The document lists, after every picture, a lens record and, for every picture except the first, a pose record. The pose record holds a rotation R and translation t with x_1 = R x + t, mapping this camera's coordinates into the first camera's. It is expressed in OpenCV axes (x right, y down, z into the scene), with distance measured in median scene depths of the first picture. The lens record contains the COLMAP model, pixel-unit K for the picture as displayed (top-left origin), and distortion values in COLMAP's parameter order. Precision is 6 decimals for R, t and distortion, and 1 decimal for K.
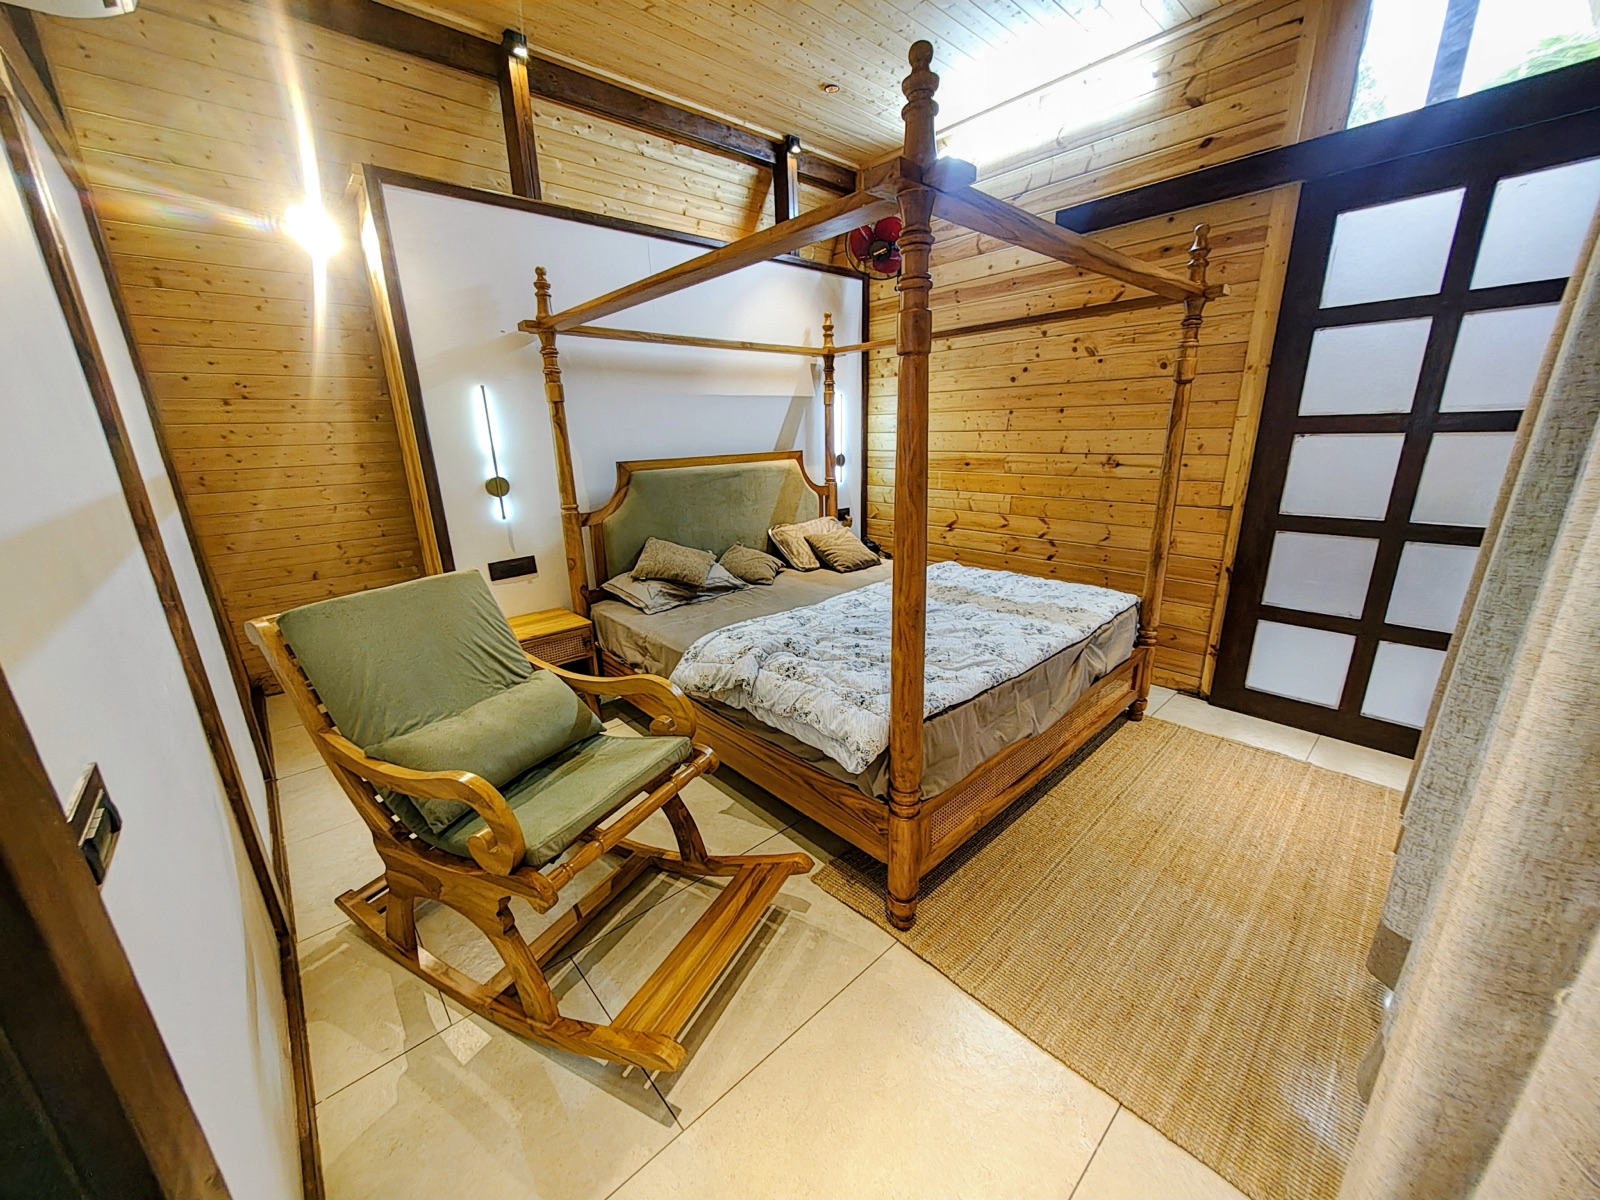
lens RADIAL K [[609.4, 0, 787.1], [0, 609.4, 605.1], [0, 0, 1]] dist [-0.001567, -0.000224]
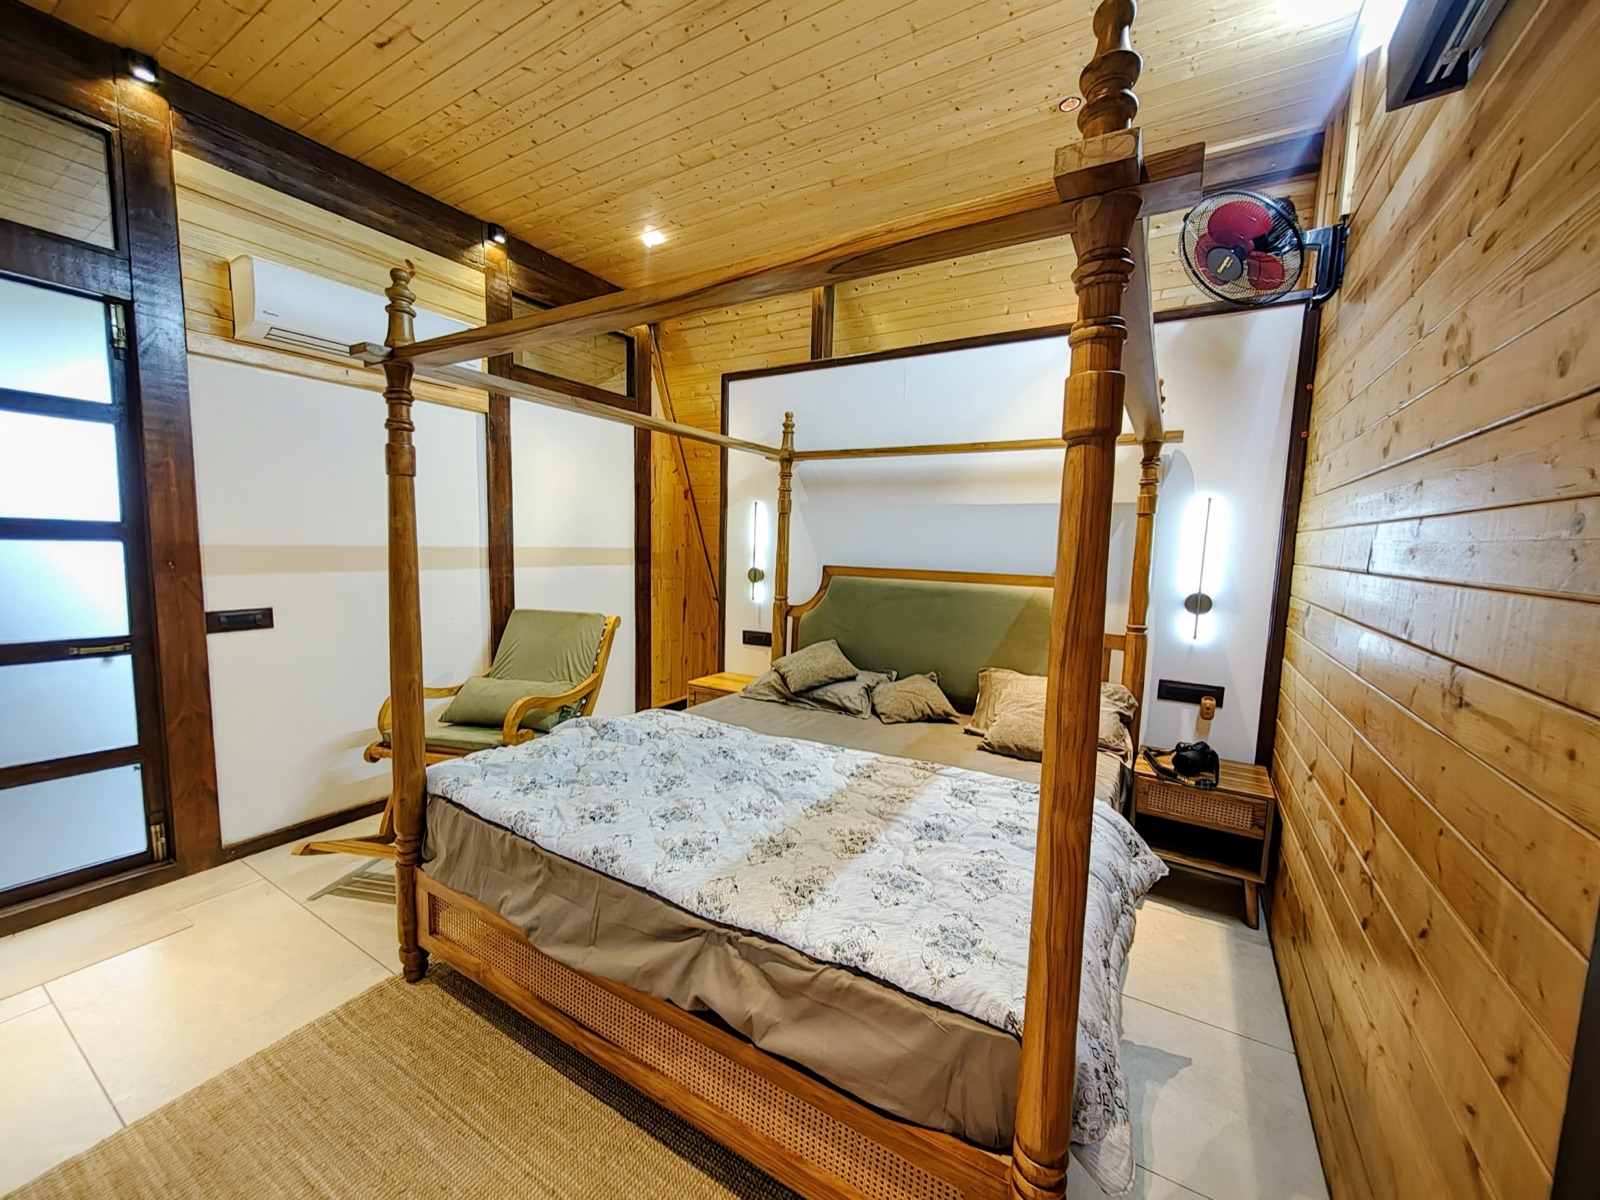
lens RADIAL K [[609.4, 0, 793.0], [0, 609.4, 600.2], [0, 0, 1]] dist [-0.001567, -0.000224]
pose [[0.298338, 0.130281, -0.945527, 0.825905], [-0.298133, 0.953793, 0.037351, -0.219865], [0.906704, 0.270750, 0.323393, 0.670352]]
